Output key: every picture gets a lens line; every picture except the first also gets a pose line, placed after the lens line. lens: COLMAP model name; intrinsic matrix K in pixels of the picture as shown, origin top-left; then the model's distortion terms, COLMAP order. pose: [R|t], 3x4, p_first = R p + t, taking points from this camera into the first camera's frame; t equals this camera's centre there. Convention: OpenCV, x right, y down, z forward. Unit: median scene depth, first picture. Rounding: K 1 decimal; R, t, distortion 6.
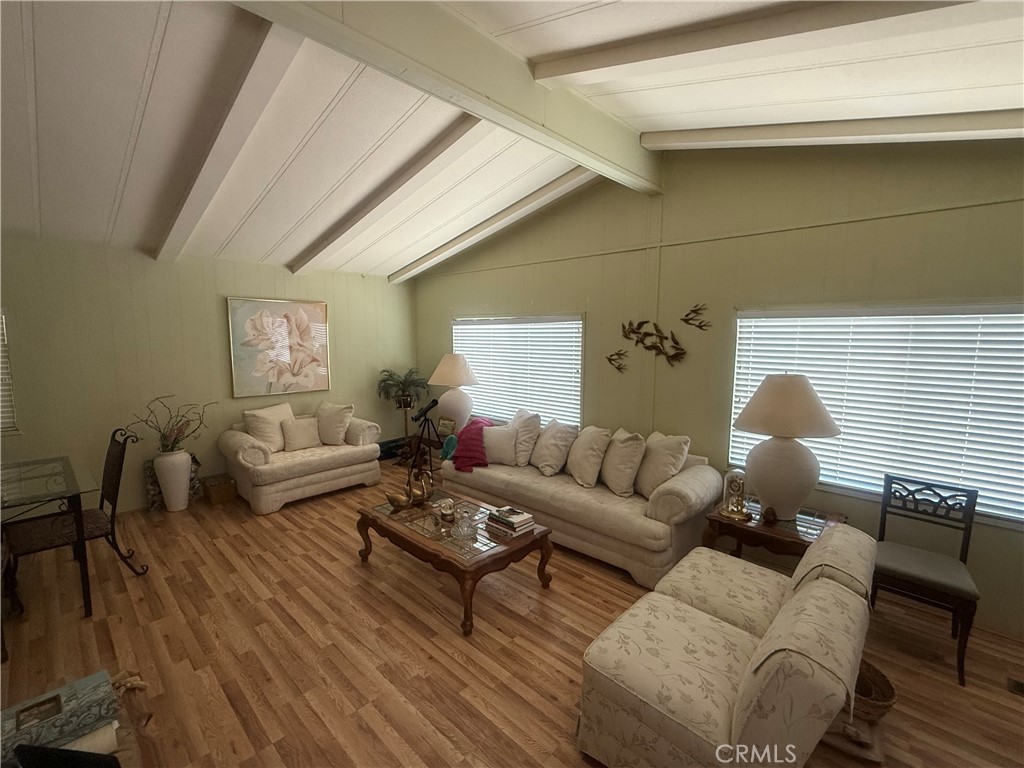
lens RADIAL K [[451.6, 0, 512.0], [0, 451.6, 384.0], [0, 0, 1]] dist [-0.000297, -0.000038]
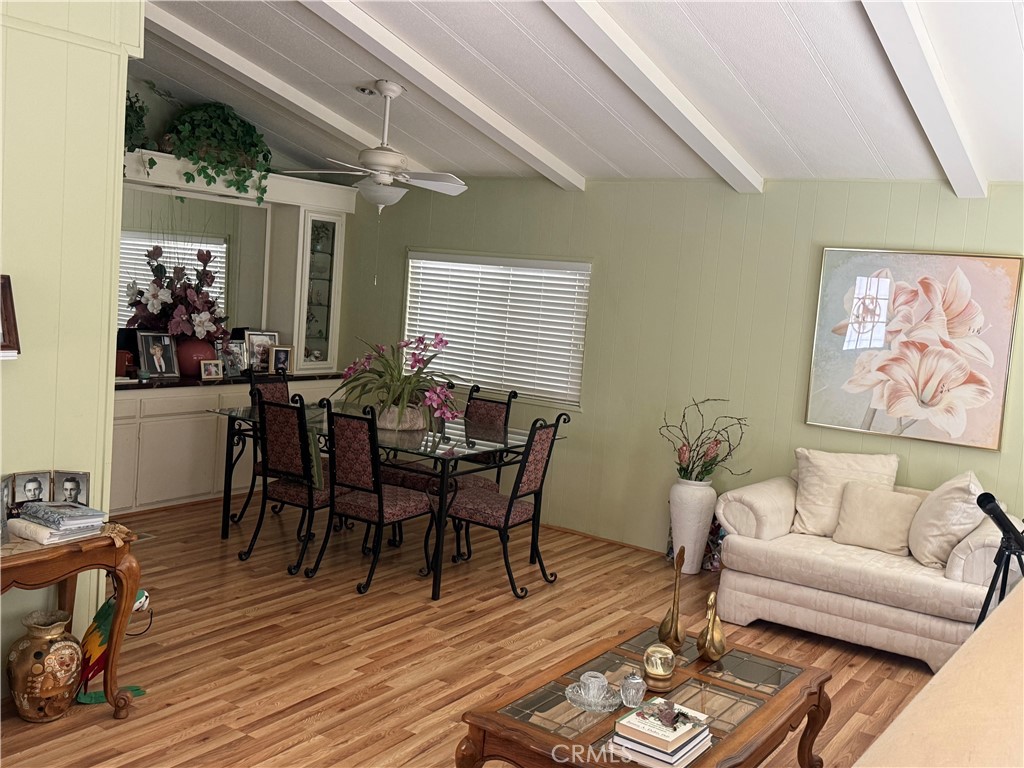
lens RADIAL K [[1015.3, 0, 512.0], [0, 1015.3, 384.0], [0, 0, 1]] dist [0.002269, 0.002343]
pose [[0.172434, 0.109293, -0.978939, 0.531876], [-0.188429, 0.979132, 0.076124, -0.042491], [0.966830, 0.171334, 0.189429, 0.380861]]
